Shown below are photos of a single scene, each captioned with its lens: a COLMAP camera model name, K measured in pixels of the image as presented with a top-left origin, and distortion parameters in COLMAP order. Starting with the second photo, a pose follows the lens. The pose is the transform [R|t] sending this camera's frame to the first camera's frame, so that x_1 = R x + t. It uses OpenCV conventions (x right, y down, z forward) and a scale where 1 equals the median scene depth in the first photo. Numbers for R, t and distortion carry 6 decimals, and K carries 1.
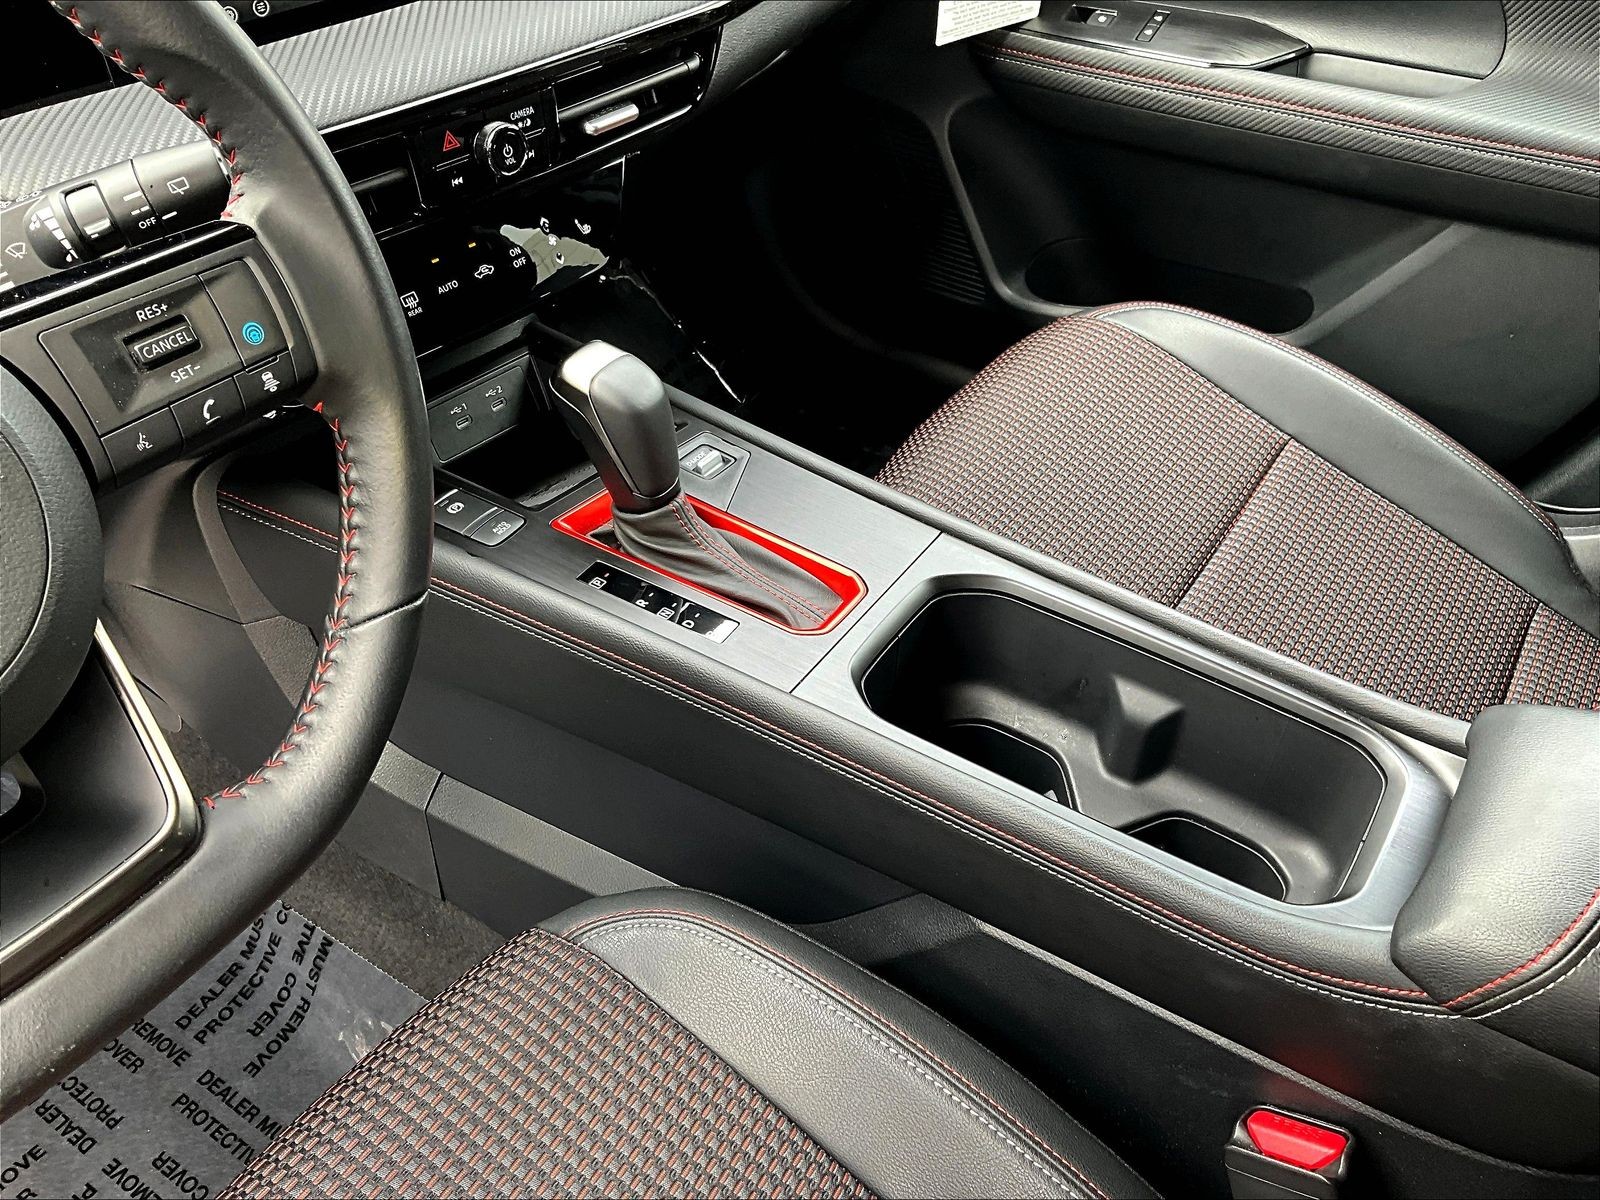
lens RADIAL K [[1340.4, 0, 780.0], [0, 1340.4, 592.4], [0, 0, 1]] dist [0.086007, -0.181933]
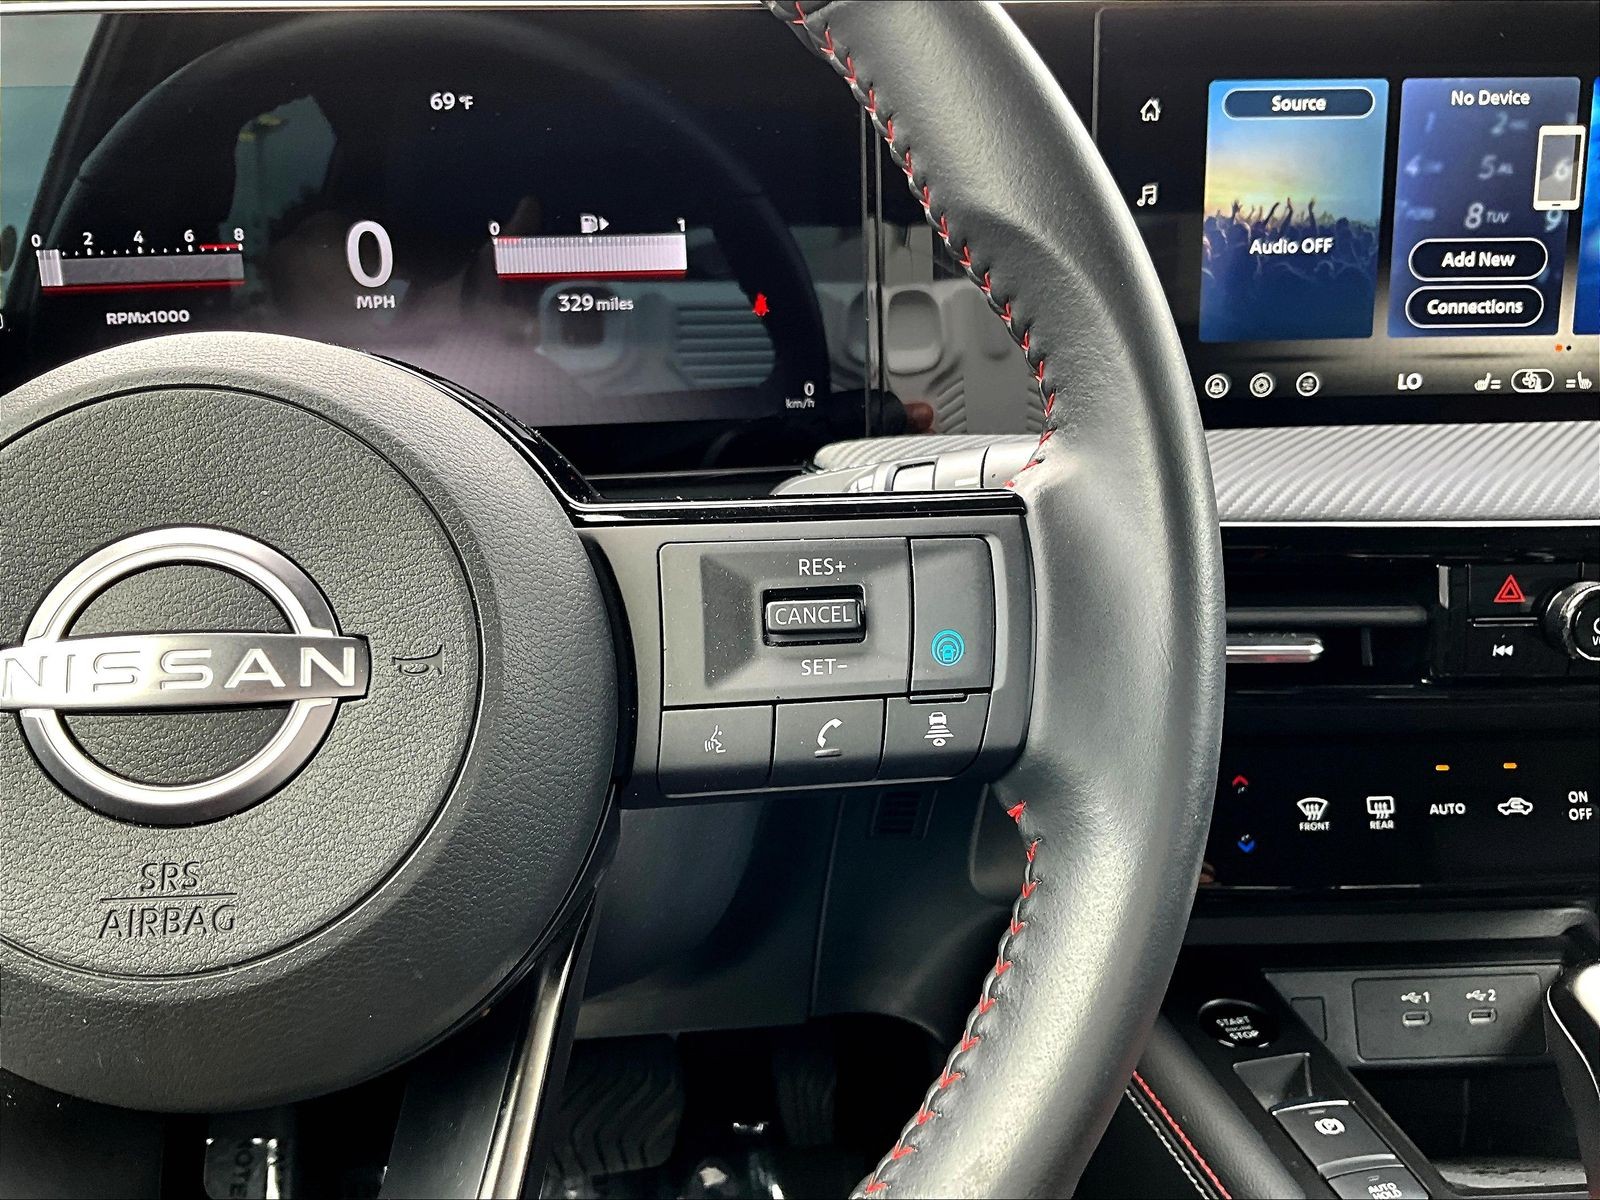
lens RADIAL K [[1340.4, 0, 789.4], [0, 1340.4, 601.7], [0, 0, 1]] dist [0.086007, -0.181933]
pose [[0.671810, 0.195181, -0.714546, -0.008437], [-0.461760, 0.864631, -0.197966, -0.035536], [0.579180, 0.462944, 0.670994, 0.339193]]
